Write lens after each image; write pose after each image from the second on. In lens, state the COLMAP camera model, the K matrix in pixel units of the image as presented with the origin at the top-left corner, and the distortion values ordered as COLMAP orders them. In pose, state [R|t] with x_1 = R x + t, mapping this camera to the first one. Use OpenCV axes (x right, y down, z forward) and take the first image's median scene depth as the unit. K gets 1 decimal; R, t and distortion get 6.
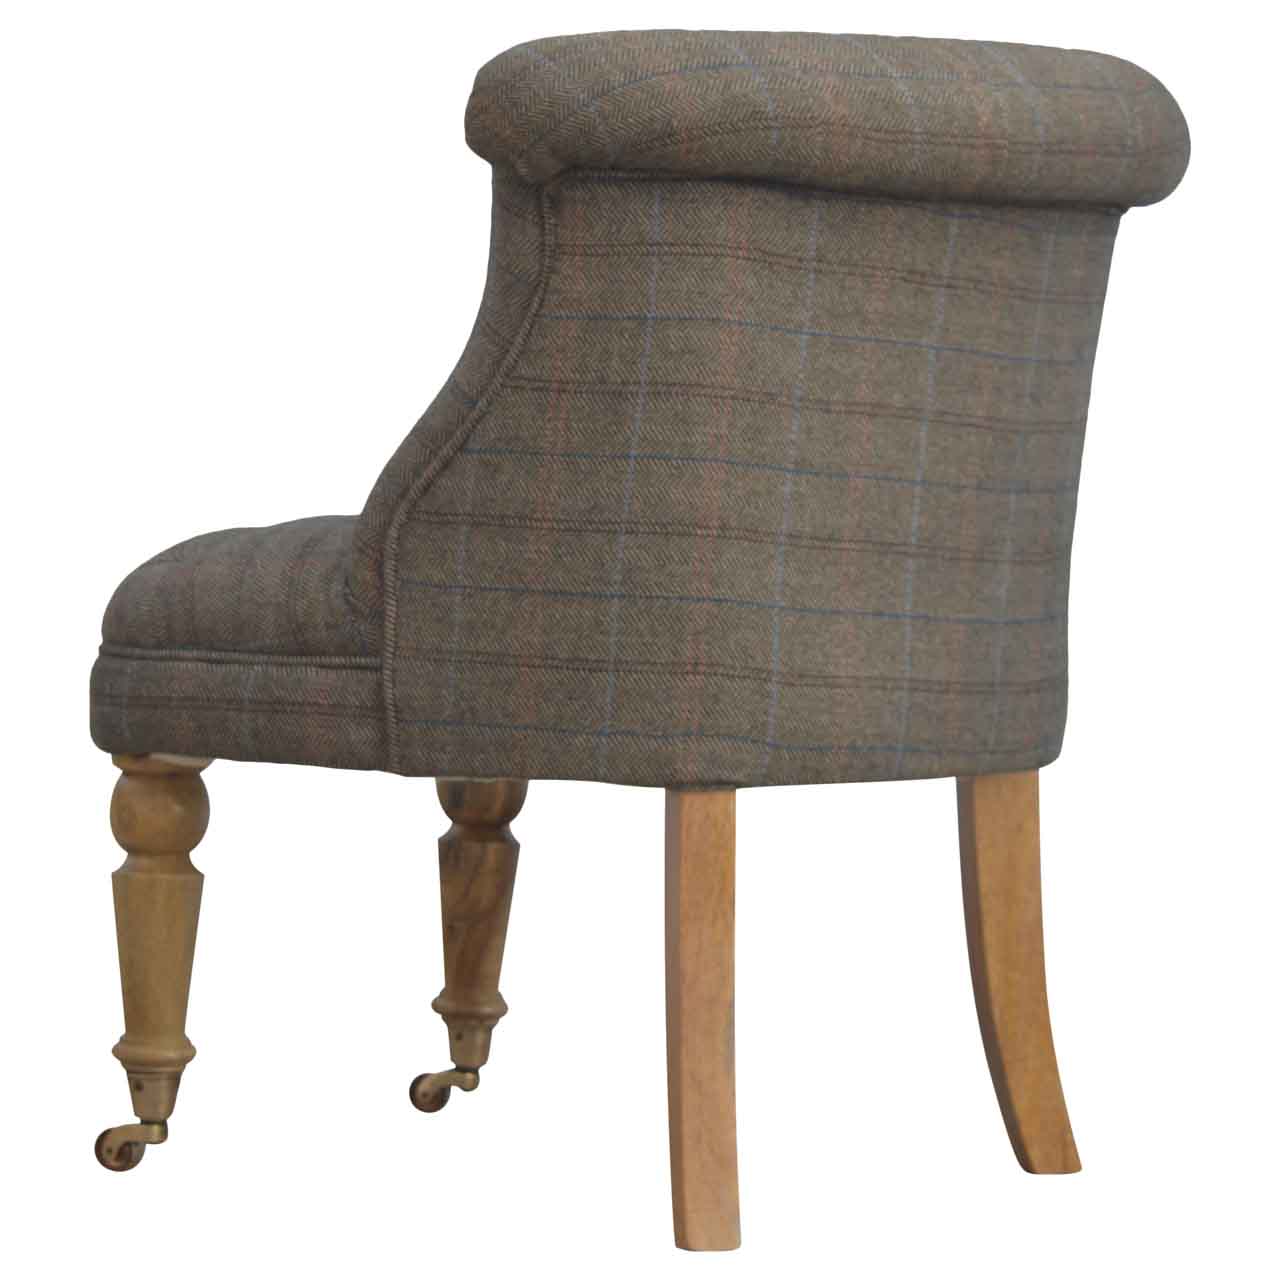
lens RADIAL K [[6404.5, 0, 640.0], [0, 6404.5, 640.0], [0, 0, 1]] dist [-0.189695, 4.324542]
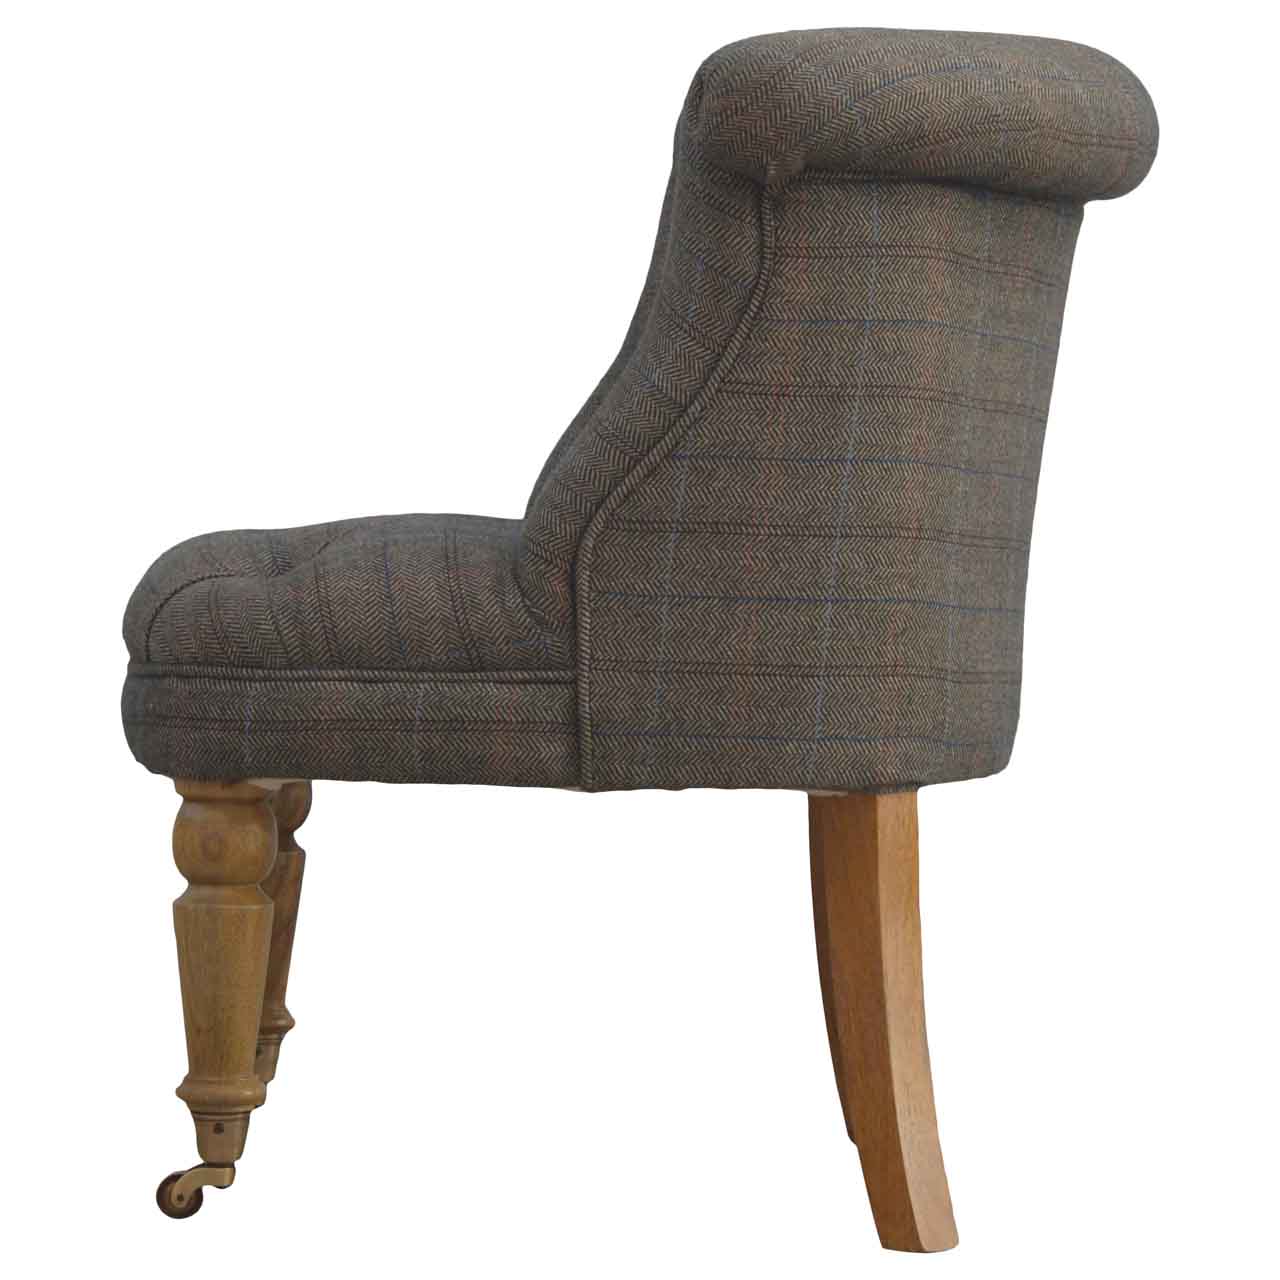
lens RADIAL K [[6404.5, 0, 640.0], [0, 6404.5, 640.0], [0, 0, 1]] dist [-0.189695, 4.324542]
pose [[0.871391, -0.035877, 0.489276, -0.511835], [0.026633, 0.999311, 0.025843, -0.027020], [-0.489866, -0.009489, 0.871746, 0.148422]]
